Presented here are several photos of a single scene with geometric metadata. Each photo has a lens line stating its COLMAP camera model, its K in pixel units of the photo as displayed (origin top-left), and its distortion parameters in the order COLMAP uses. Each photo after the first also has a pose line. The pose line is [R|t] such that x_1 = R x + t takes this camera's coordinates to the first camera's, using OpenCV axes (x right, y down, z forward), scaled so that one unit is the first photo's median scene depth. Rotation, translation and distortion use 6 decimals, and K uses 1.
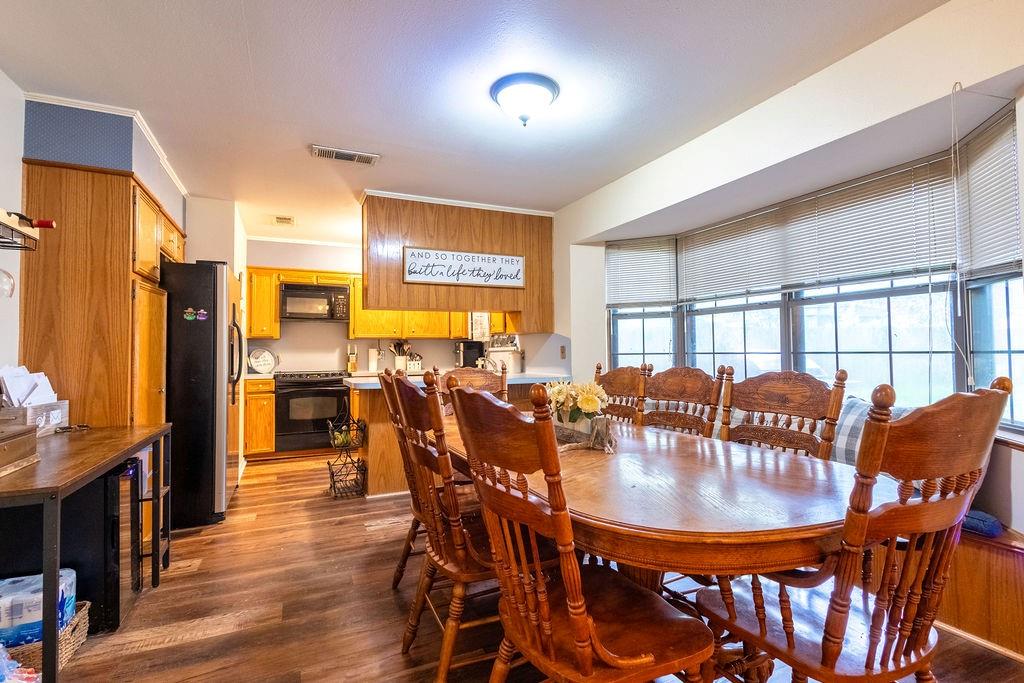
lens RADIAL K [[492.4, 0, 515.1], [0, 492.4, 340.6], [0, 0, 1]] dist [0.013115, 0.000196]
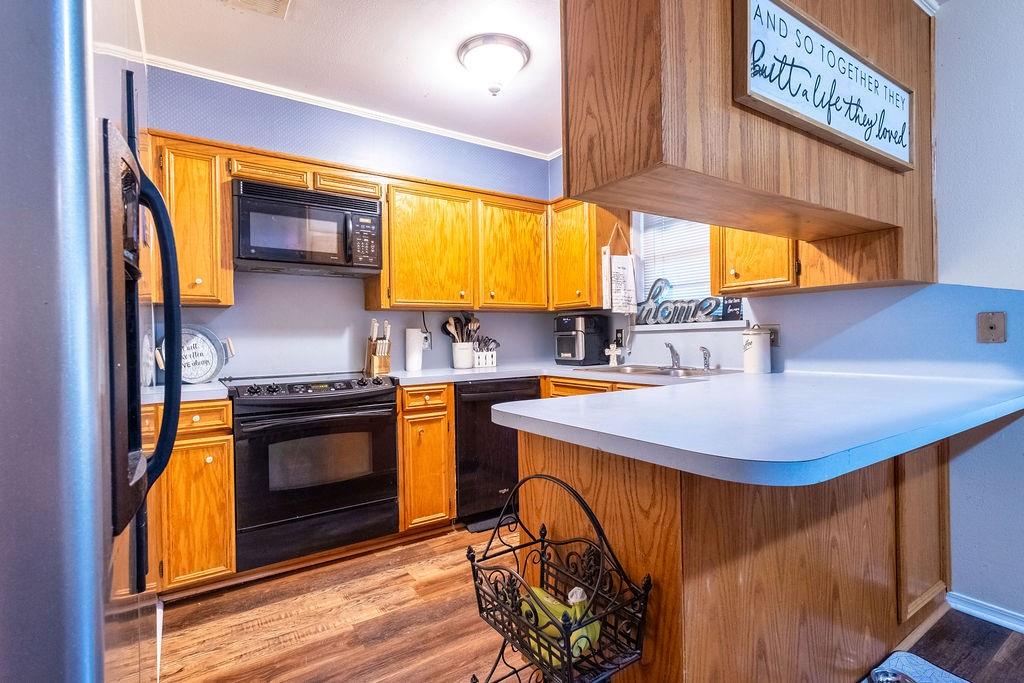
lens RADIAL K [[492.4, 0, 513.4], [0, 492.4, 339.4], [0, 0, 1]] dist [0.013115, 0.000196]
pose [[0.986848, -0.009981, 0.161340, -0.321181], [0.005839, 0.999642, 0.026126, 0.017523], [-0.161543, -0.024840, 0.986553, 0.554387]]
